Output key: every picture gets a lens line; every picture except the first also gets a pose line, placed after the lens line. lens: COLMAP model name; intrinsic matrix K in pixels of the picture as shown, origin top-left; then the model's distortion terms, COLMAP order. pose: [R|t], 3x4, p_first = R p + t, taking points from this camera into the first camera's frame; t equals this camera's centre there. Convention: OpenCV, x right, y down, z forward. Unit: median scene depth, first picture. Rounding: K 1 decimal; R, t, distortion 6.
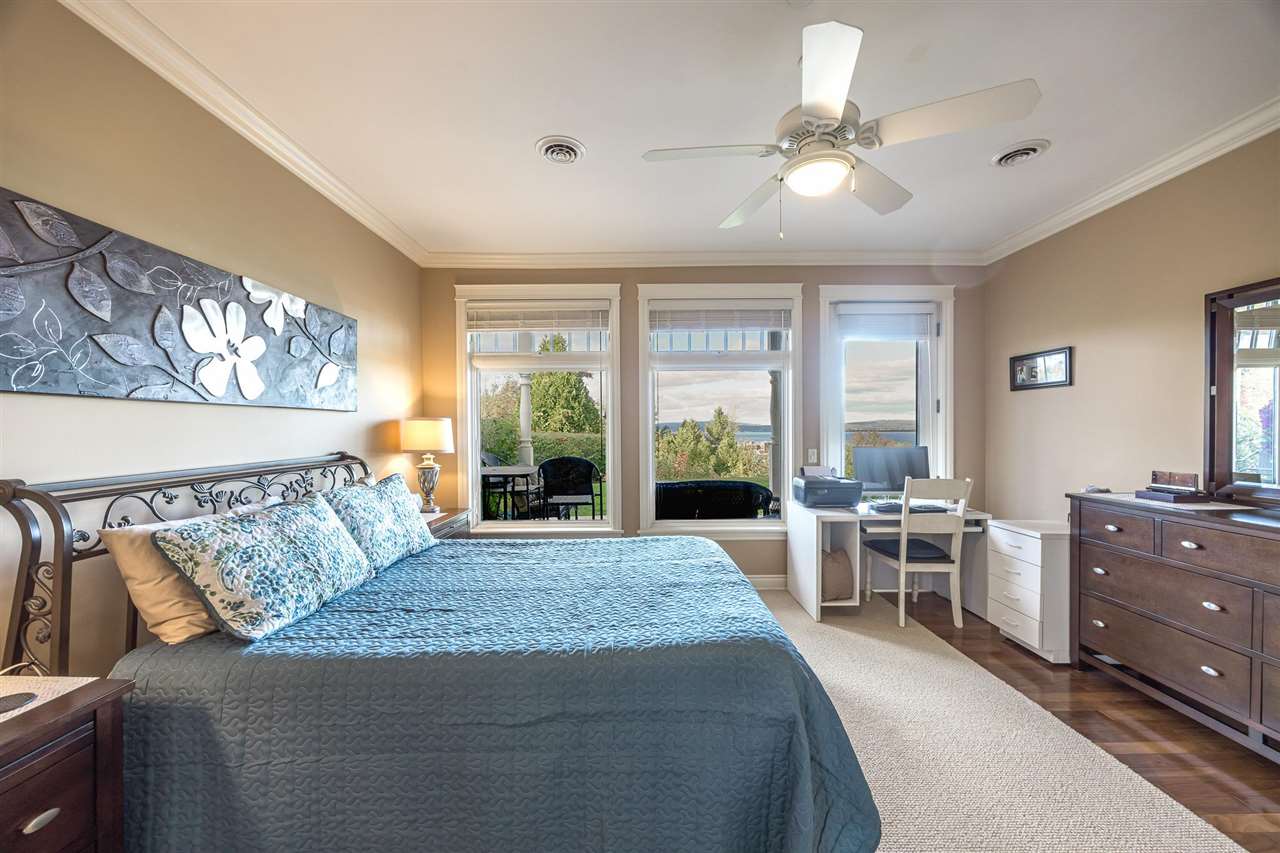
lens RADIAL K [[489.7, 0, 638.2], [0, 489.7, 430.5], [0, 0, 1]] dist [0.000257, -0.000378]
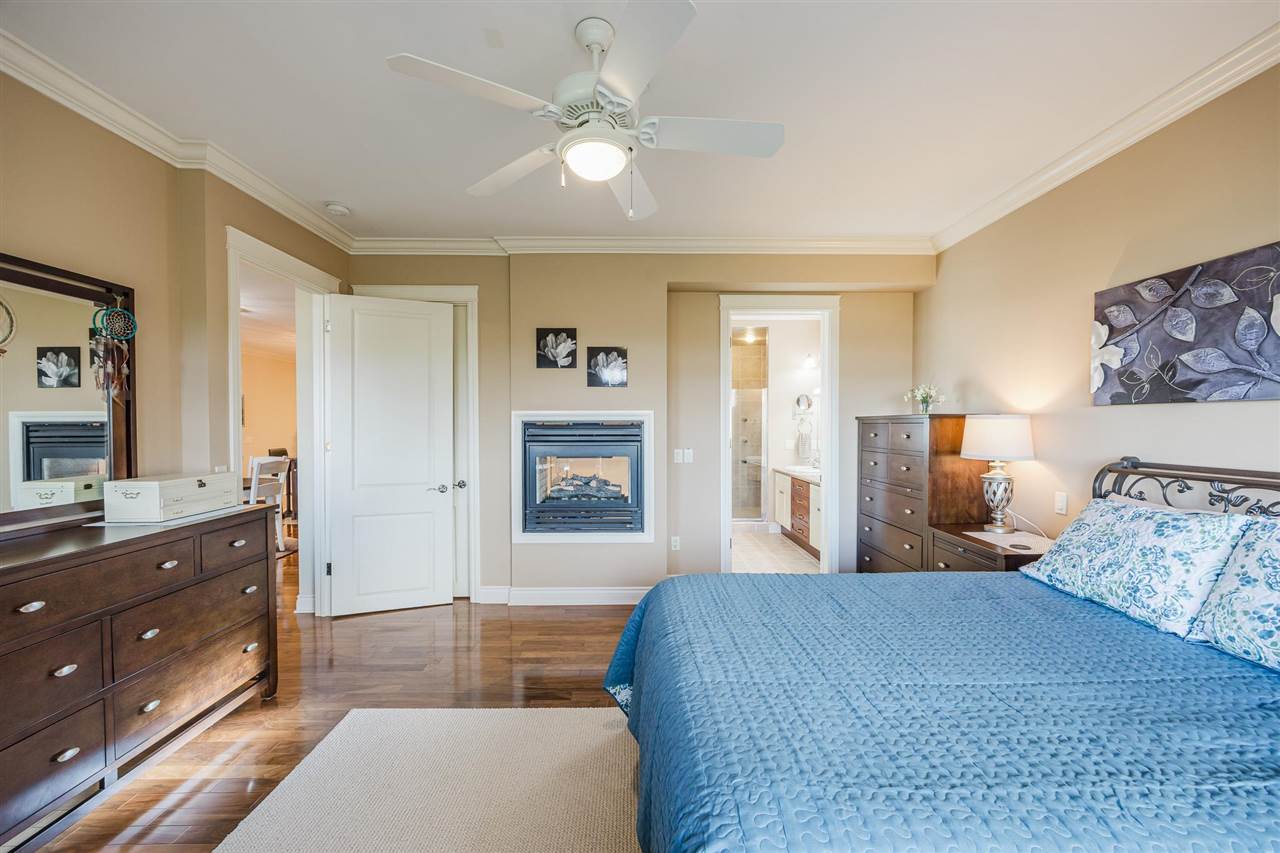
lens RADIAL K [[489.7, 0, 638.2], [0, 489.7, 430.5], [0, 0, 1]] dist [0.000257, -0.000378]
pose [[-0.999510, 0.007955, -0.030281, 0.304342], [0.007393, 0.999799, 0.018623, -0.023416], [0.030423, 0.018390, -0.999368, 1.815835]]
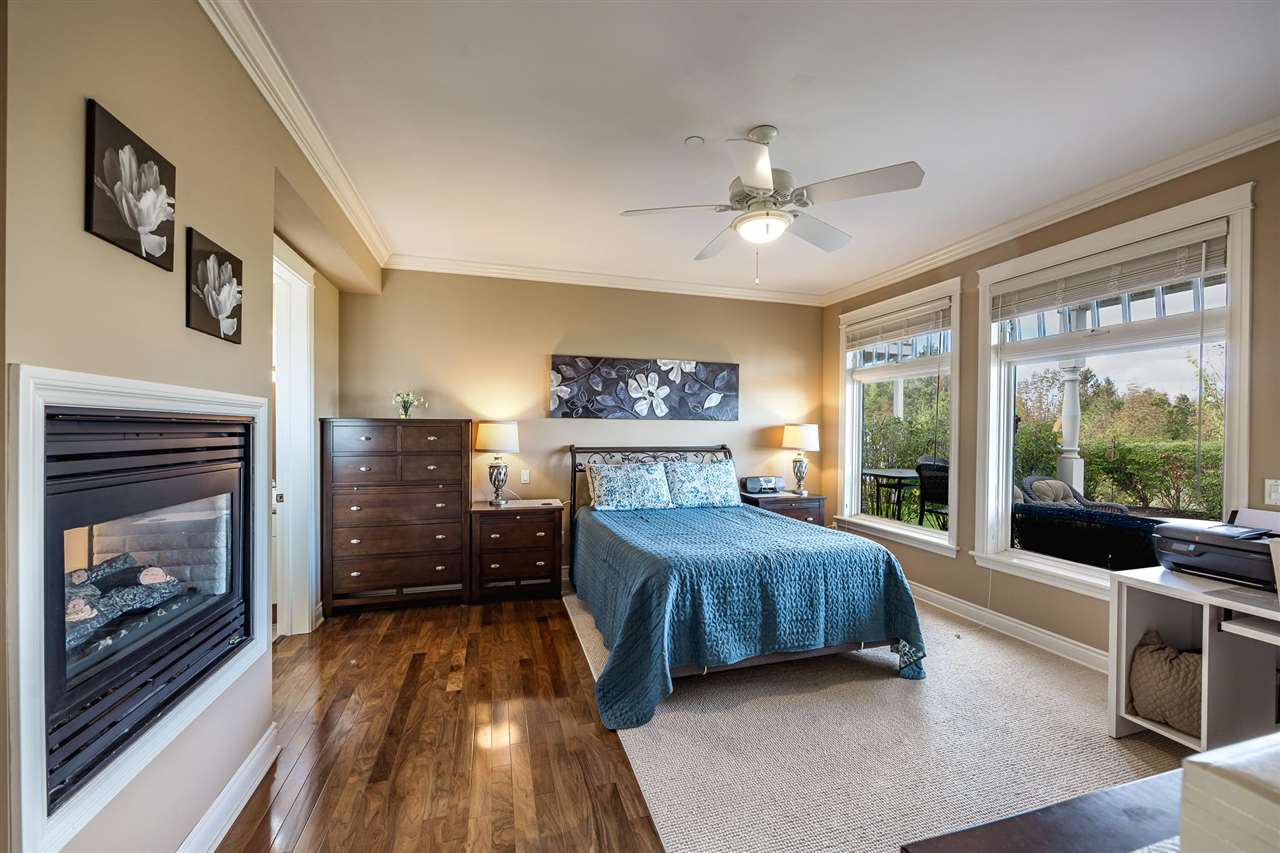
lens RADIAL K [[489.7, 0, 638.2], [0, 489.7, 430.5], [0, 0, 1]] dist [0.000257, -0.000378]
pose [[0.281614, 0.012600, -0.959445, 1.361837], [-0.016271, 0.999833, 0.008355, -0.020646], [0.959390, 0.013259, 0.281771, 0.347503]]
